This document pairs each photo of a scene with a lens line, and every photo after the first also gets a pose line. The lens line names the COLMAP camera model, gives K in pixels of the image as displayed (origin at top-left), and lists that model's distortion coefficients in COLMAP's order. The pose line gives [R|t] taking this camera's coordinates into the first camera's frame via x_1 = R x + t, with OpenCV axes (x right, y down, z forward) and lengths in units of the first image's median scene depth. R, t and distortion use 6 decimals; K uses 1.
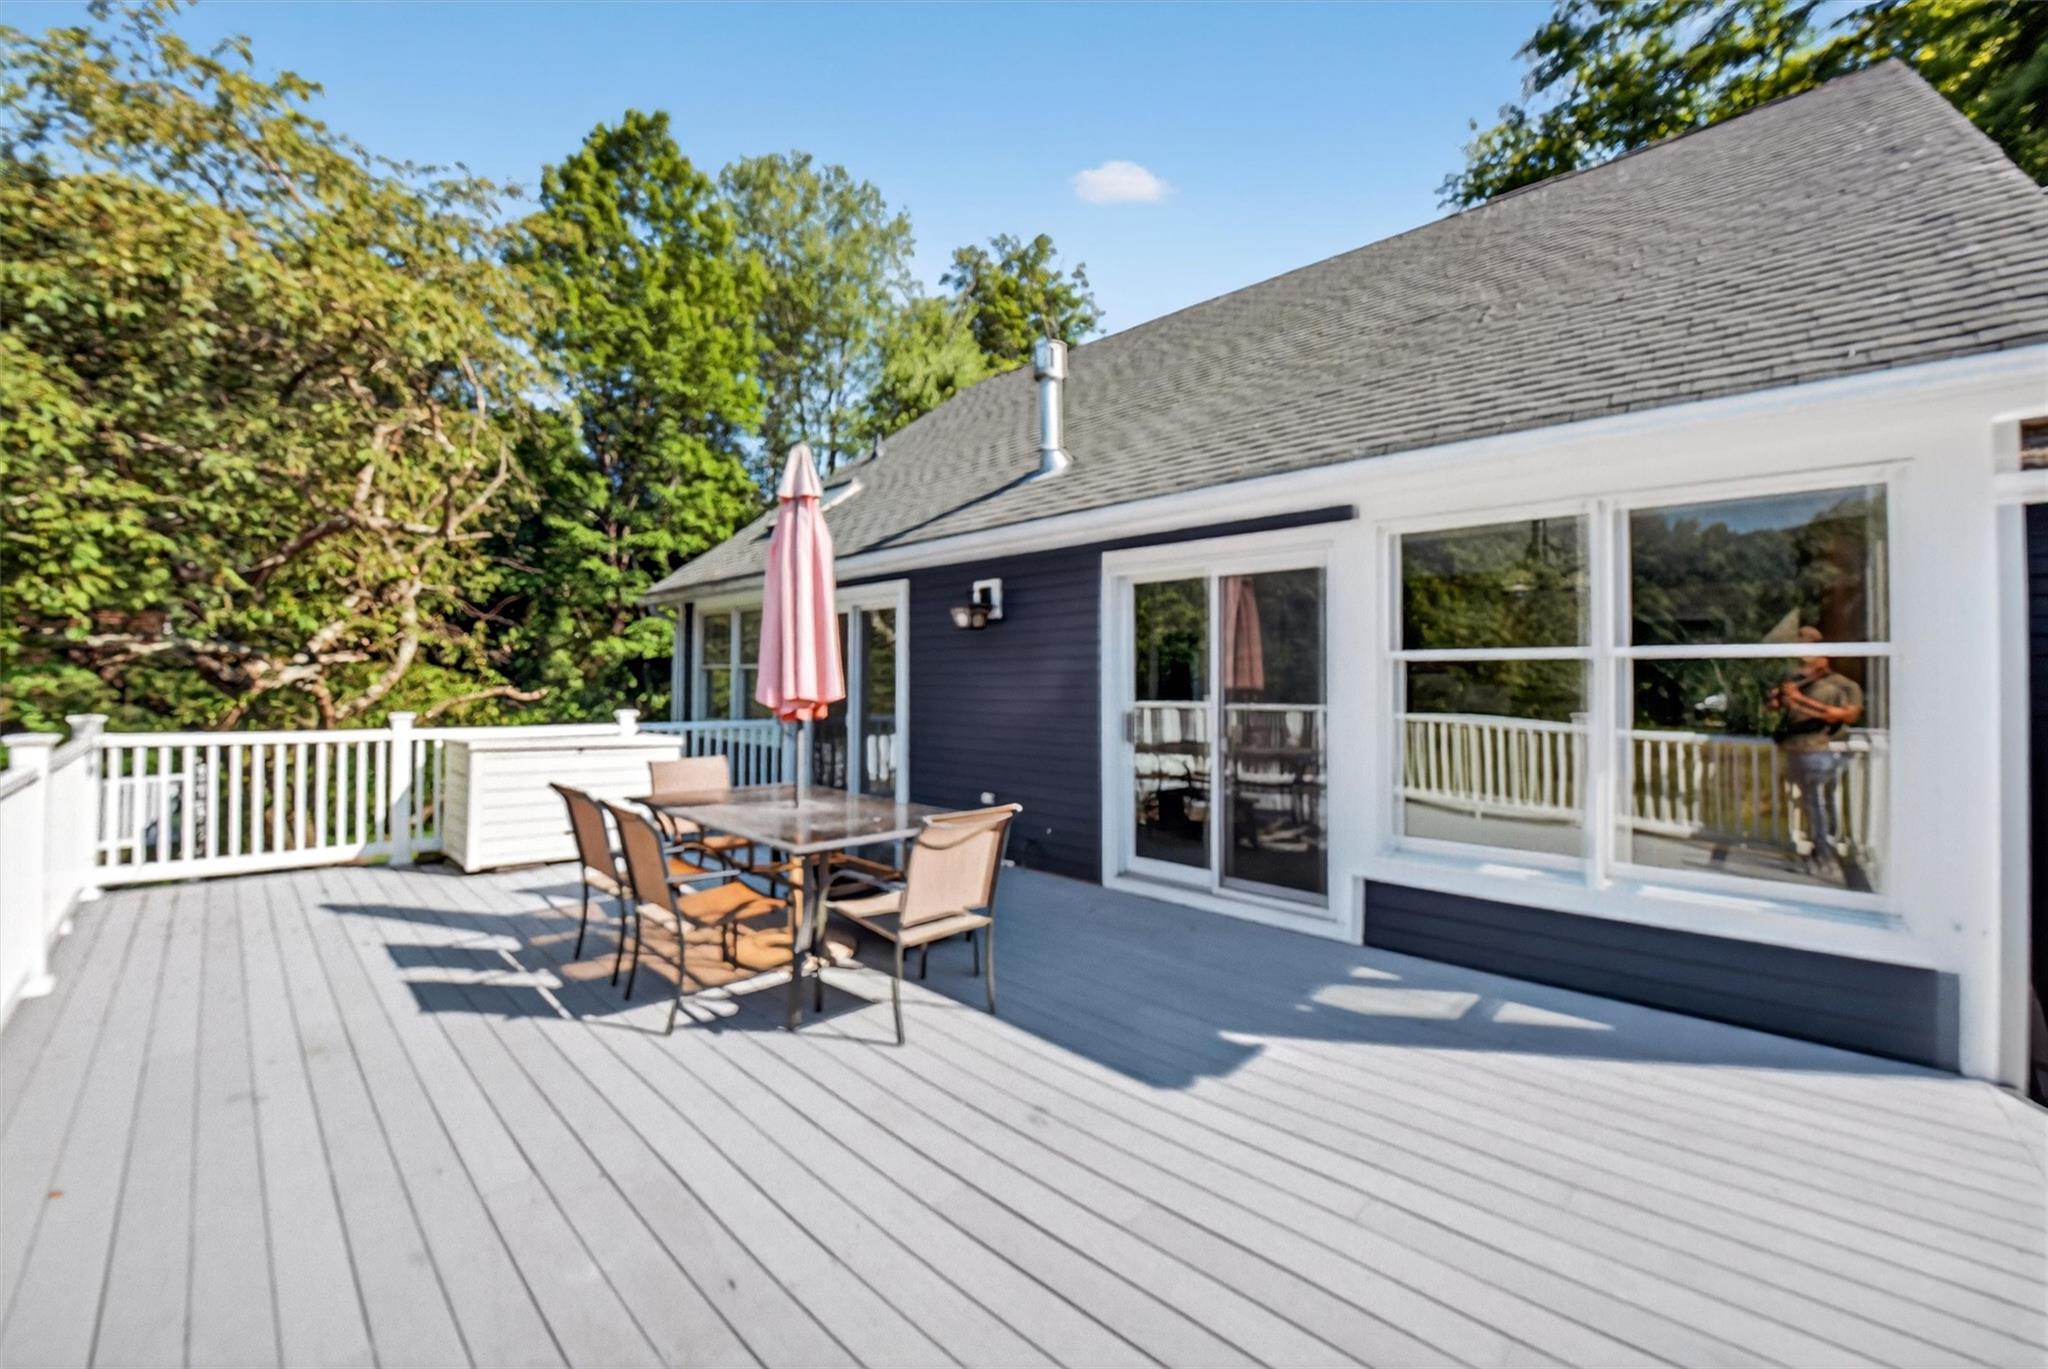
lens RADIAL K [[772.5, 0, 1028.7], [0, 772.5, 684.4], [0, 0, 1]] dist [-0.010143, -0.000017]
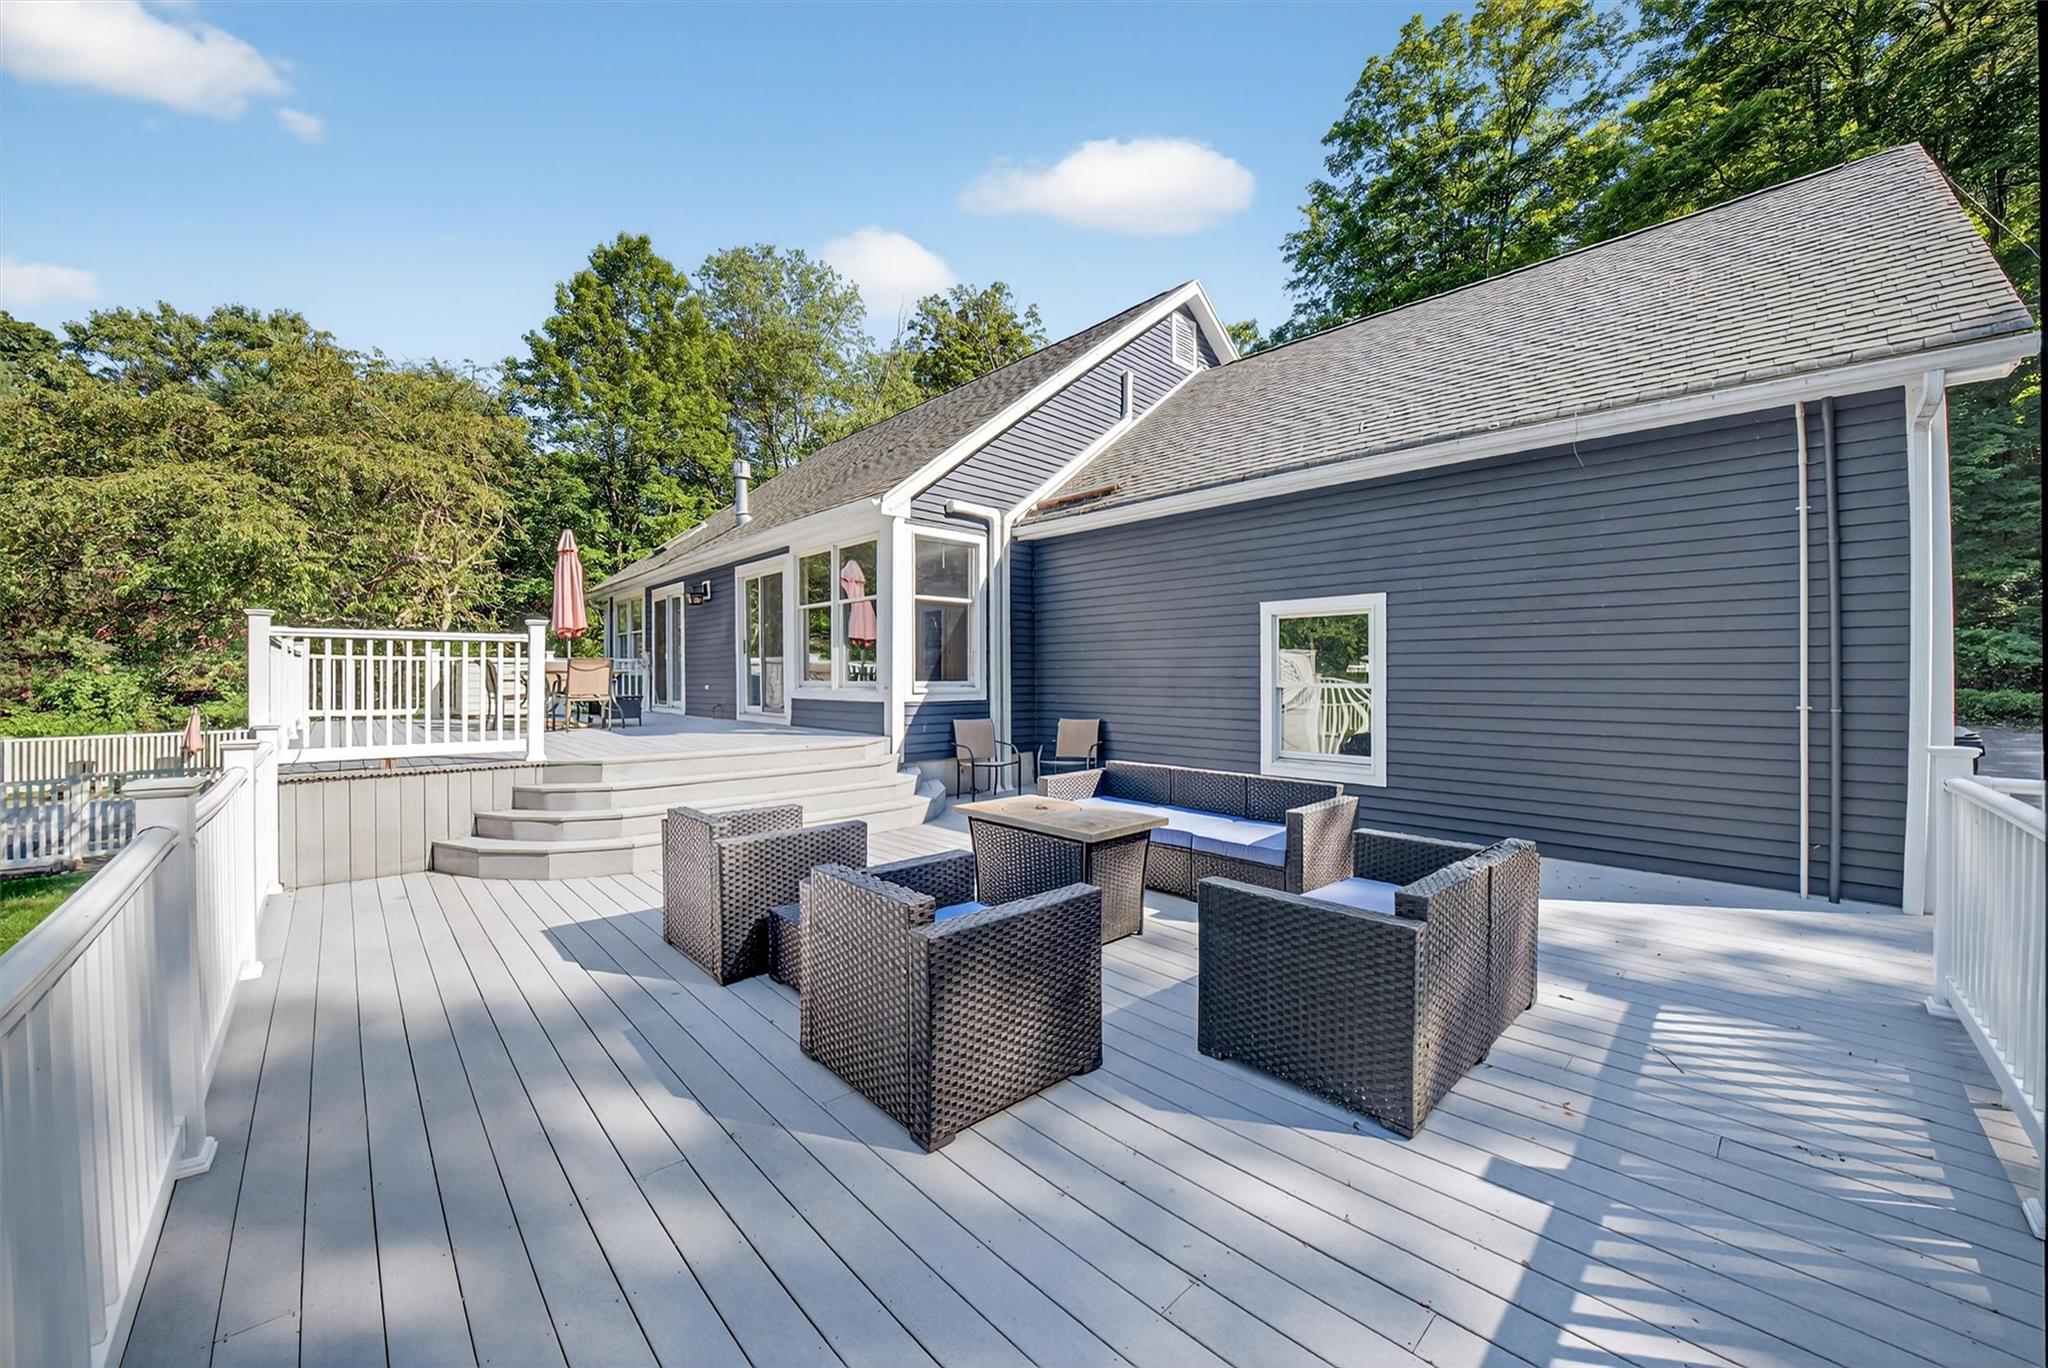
lens RADIAL K [[727.6, 0, 1025.8], [0, 727.6, 685.6], [0, 0, 1]] dist [-0.000610, -0.000015]
pose [[0.998382, -0.013117, -0.055334, 0.249446], [0.013893, 0.999810, 0.013670, 0.035837], [0.055144, -0.014417, 0.998374, -0.250162]]
